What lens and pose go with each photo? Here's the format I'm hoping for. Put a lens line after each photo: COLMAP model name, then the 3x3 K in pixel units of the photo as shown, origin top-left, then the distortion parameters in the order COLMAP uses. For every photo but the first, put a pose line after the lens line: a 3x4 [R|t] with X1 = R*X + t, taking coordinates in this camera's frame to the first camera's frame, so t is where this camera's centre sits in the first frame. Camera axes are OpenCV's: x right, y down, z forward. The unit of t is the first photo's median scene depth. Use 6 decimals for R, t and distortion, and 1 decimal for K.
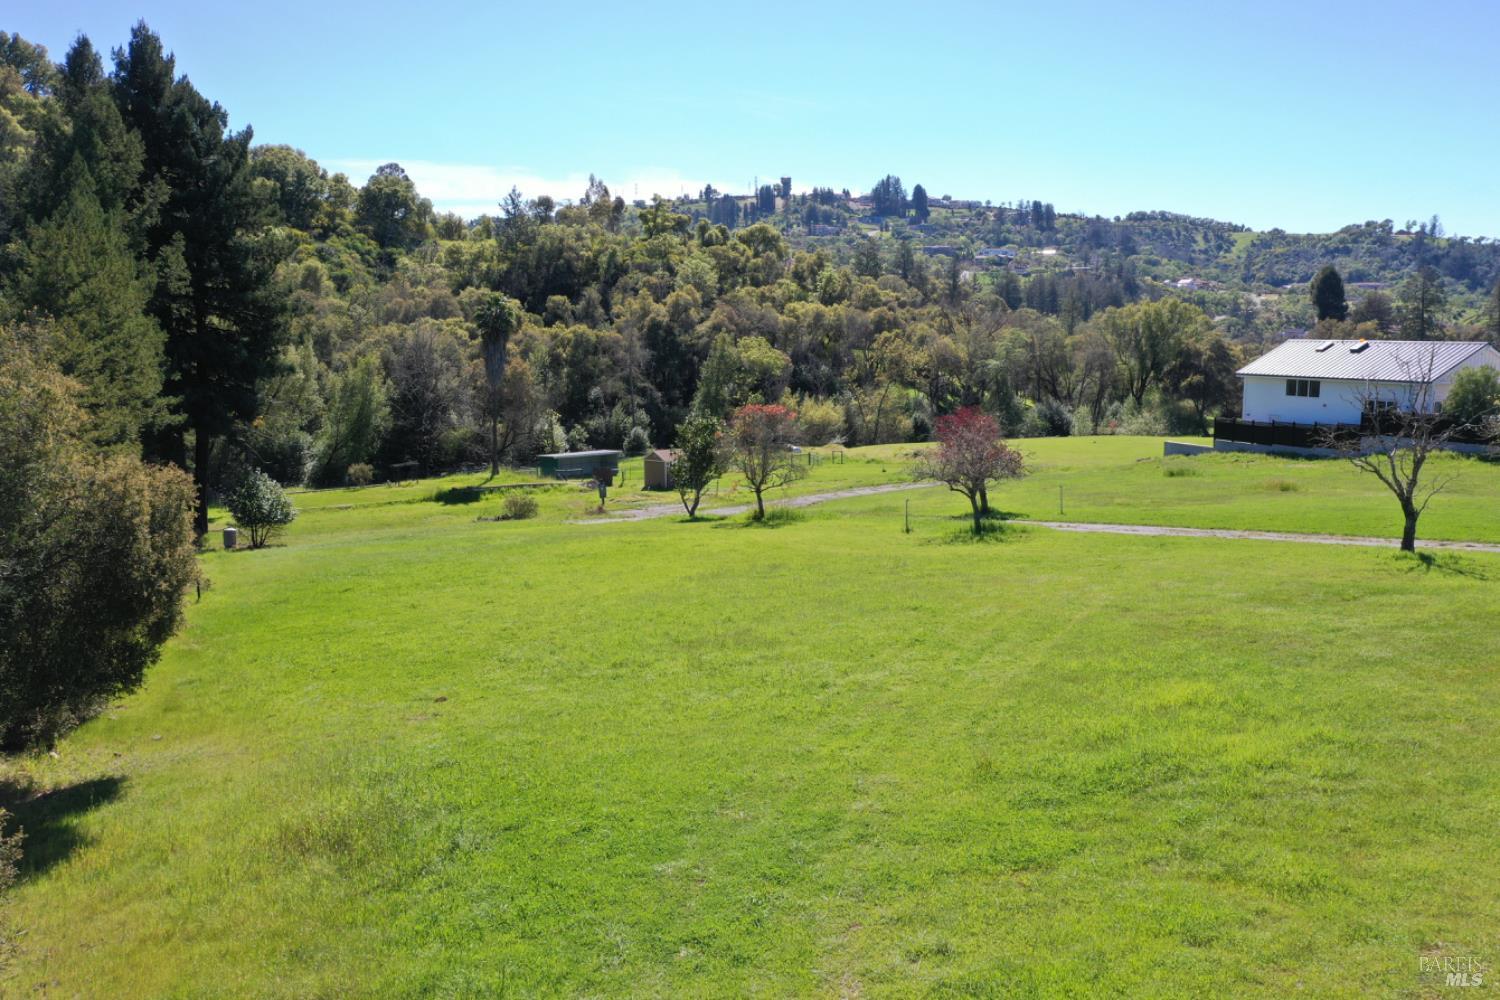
lens RADIAL K [[1208.4, 0, 747.4], [0, 1208.4, 501.1], [0, 0, 1]] dist [-0.002468, -0.004712]
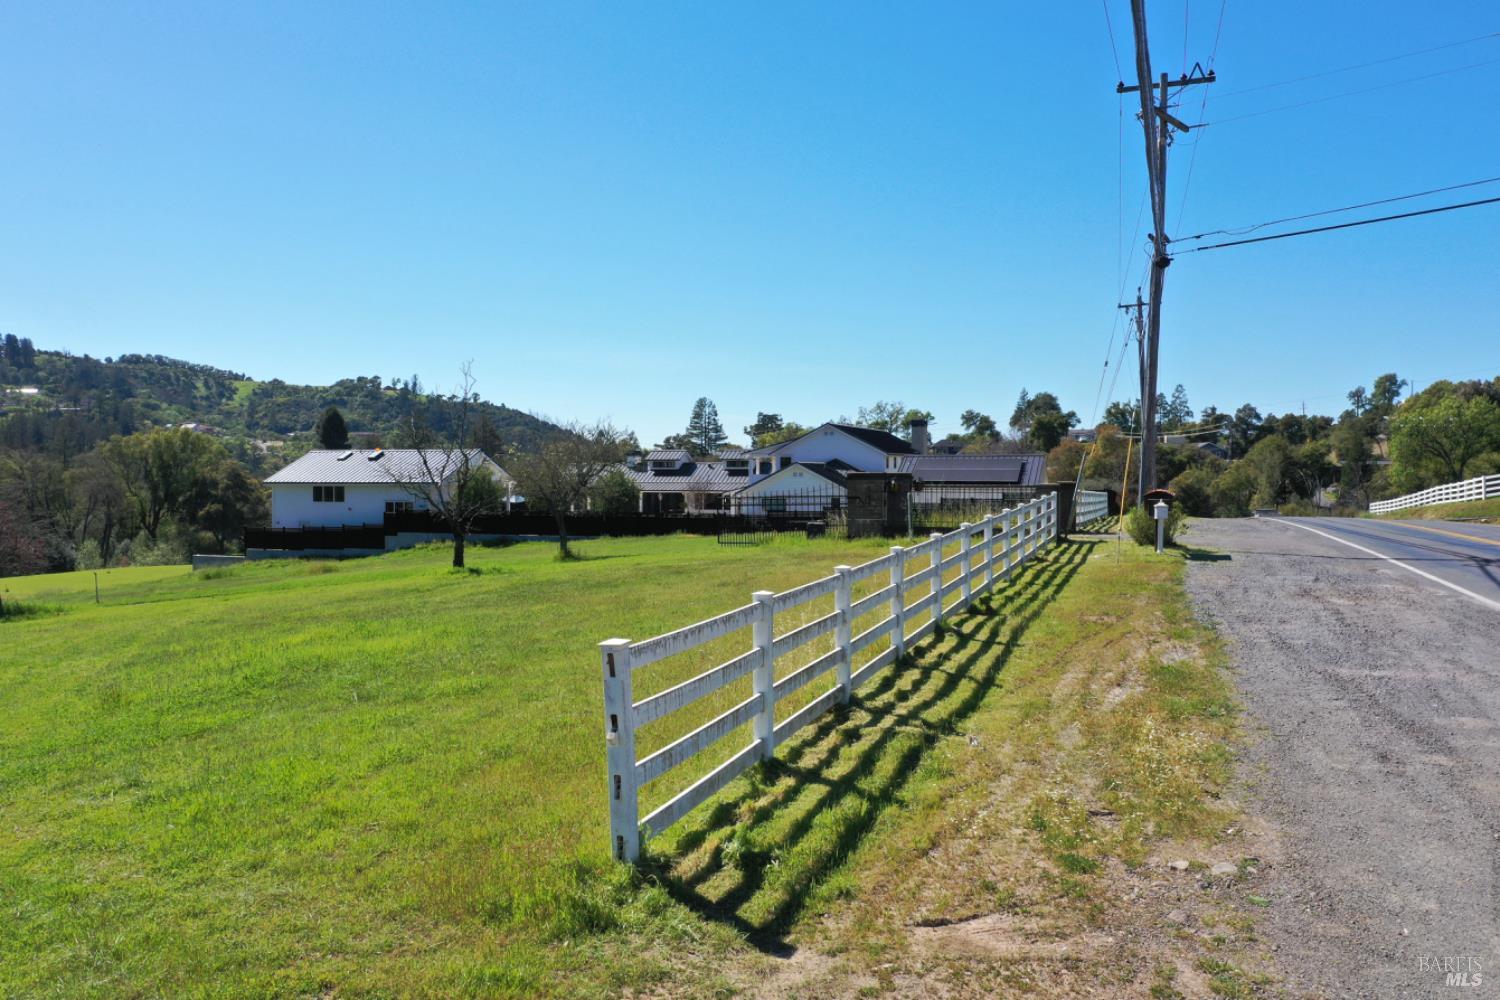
lens RADIAL K [[1208.4, 0, 752.9], [0, 1208.4, 495.8], [0, 0, 1]] dist [-0.002468, -0.004712]
pose [[0.710207, -0.014140, 0.703851, -0.006871], [0.103104, 0.991107, -0.084124, 0.014280], [-0.696402, 0.132315, 0.705349, 0.001669]]
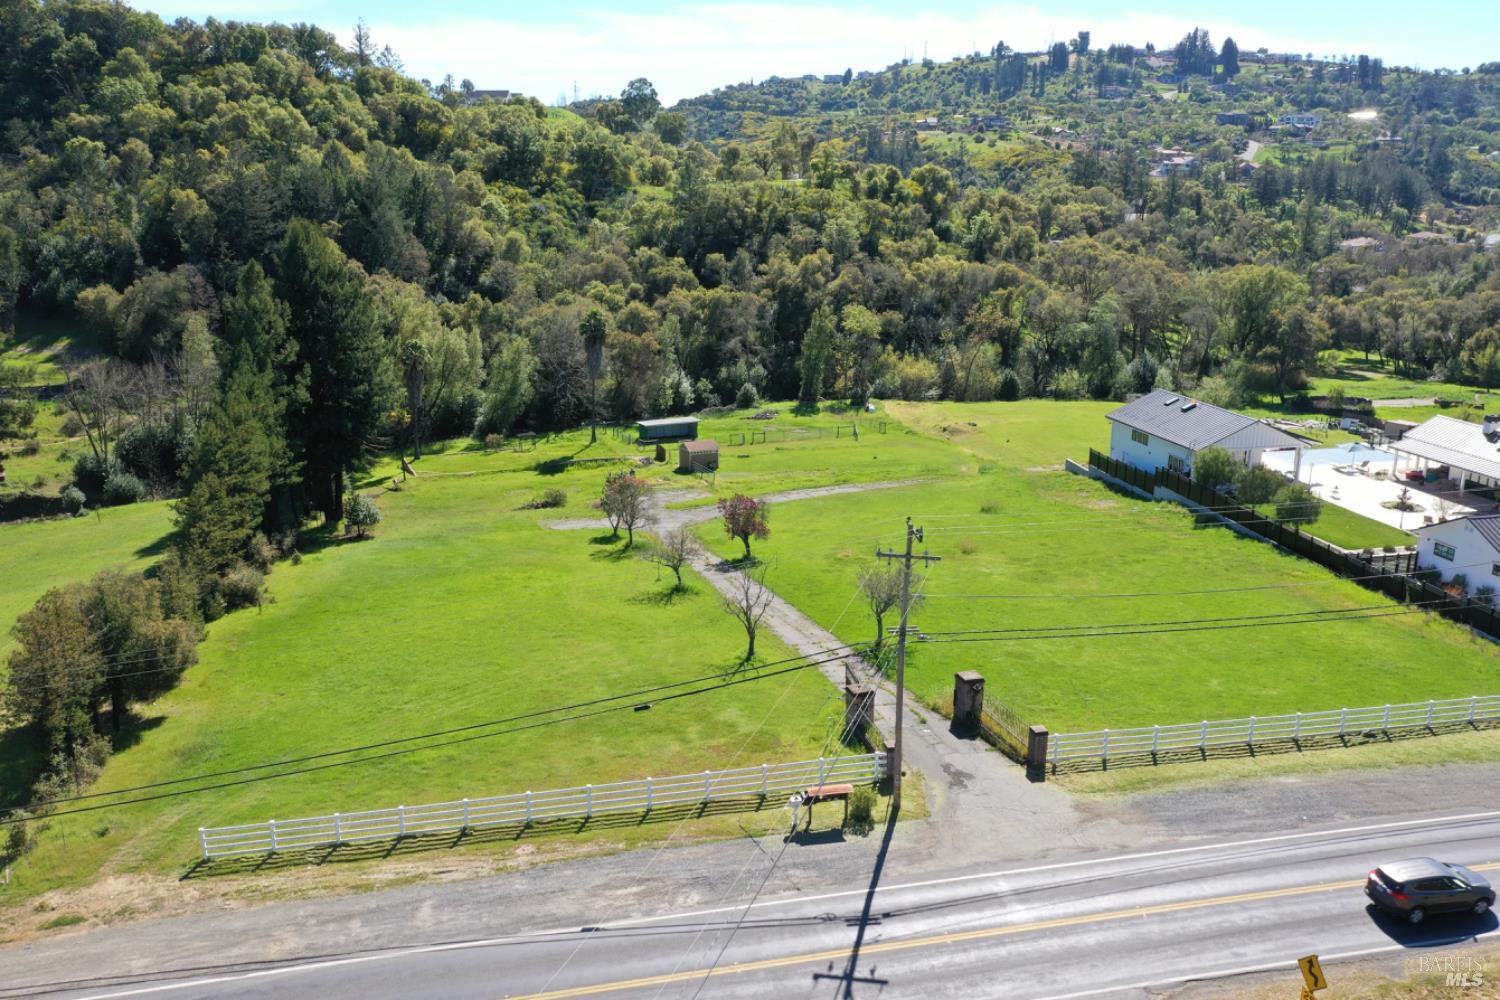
lens RADIAL K [[1208.4, 0, 749.5], [0, 1208.4, 498.4], [0, 0, 1]] dist [-0.002468, -0.004712]
pose [[0.970162, 0.066896, -0.233048, 0.150355], [-0.038644, 0.991560, 0.123756, -0.071504], [0.239359, -0.111057, 0.964559, -0.145948]]
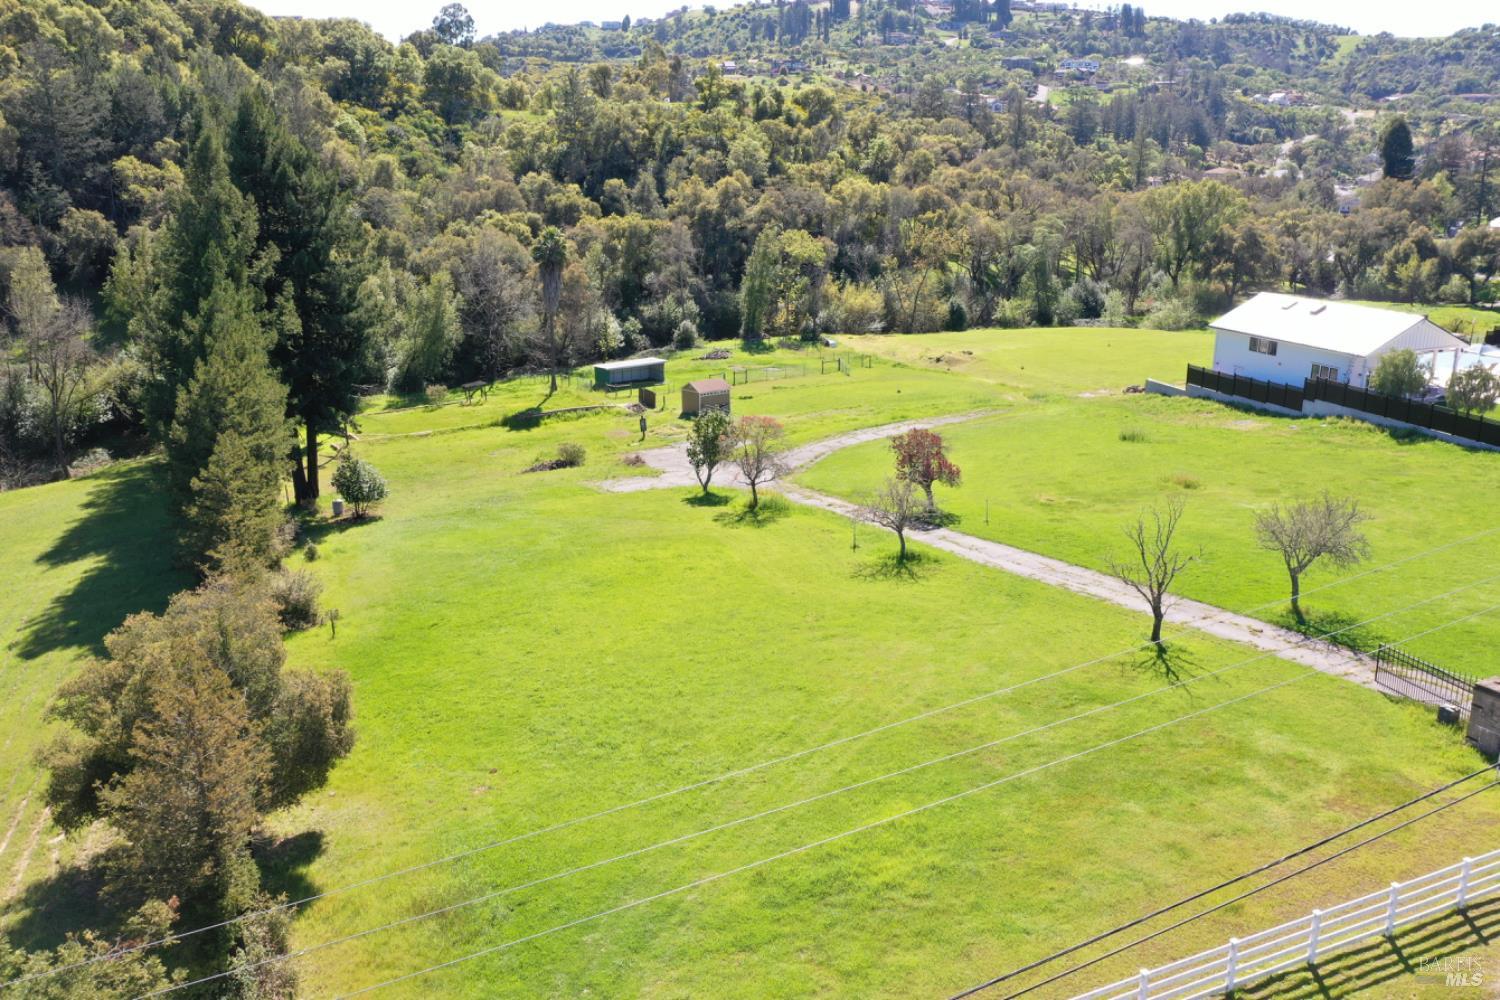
lens RADIAL K [[1208.4, 0, 749.0], [0, 1208.4, 499.8], [0, 0, 1]] dist [-0.002468, -0.004712]
pose [[0.998275, 0.014132, -0.056992, 0.021010], [-0.005189, 0.988042, 0.154100, -0.051169], [0.058489, -0.153539, 0.986410, -0.063632]]
